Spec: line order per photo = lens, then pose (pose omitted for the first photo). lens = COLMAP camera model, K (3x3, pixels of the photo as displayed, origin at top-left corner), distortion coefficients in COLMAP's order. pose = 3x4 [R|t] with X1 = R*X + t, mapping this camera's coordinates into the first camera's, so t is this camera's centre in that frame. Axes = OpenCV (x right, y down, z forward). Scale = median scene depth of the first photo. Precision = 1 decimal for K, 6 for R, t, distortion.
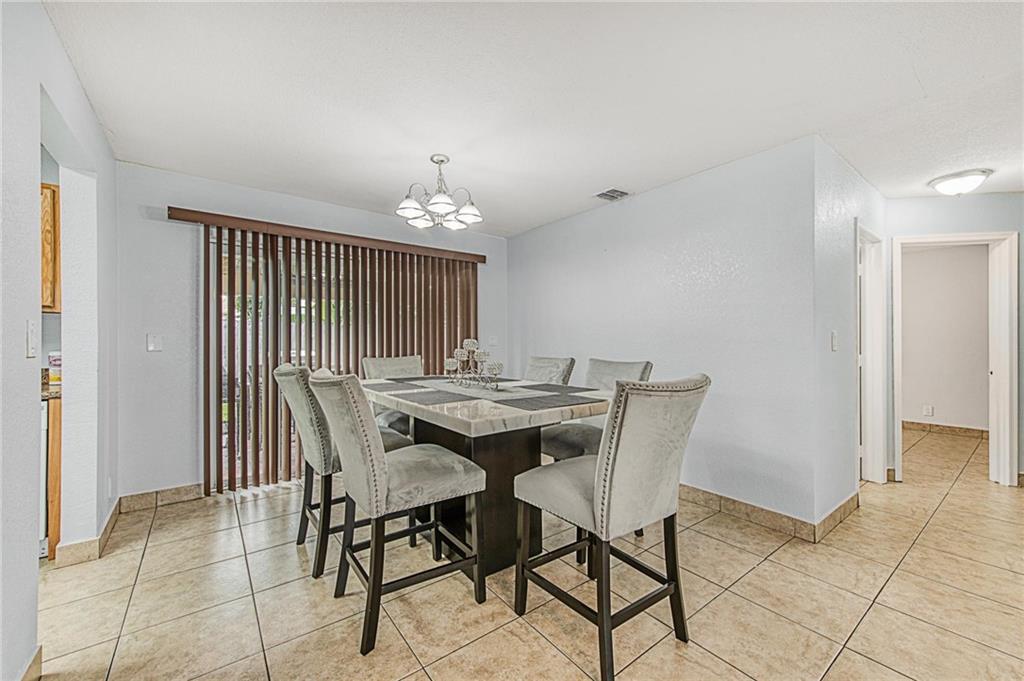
lens RADIAL K [[402.9, 0, 512.5], [0, 402.9, 339.4], [0, 0, 1]] dist [0.008787, -0.000002]
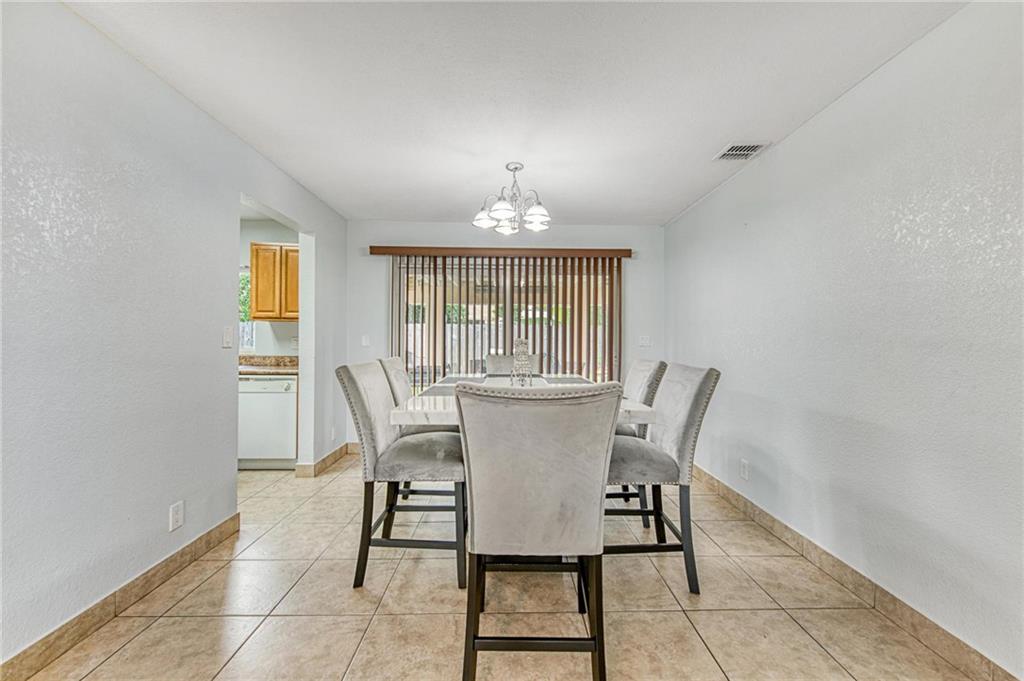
lens RADIAL K [[406.4, 0, 519.0], [0, 406.4, 336.5], [0, 0, 1]] dist [-0.000589, -0.000143]
pose [[0.811940, -0.000695, -0.583740, 0.429617], [-0.003645, 0.999974, -0.006262, 0.000941], [0.583729, 0.007212, 0.811916, 0.144667]]
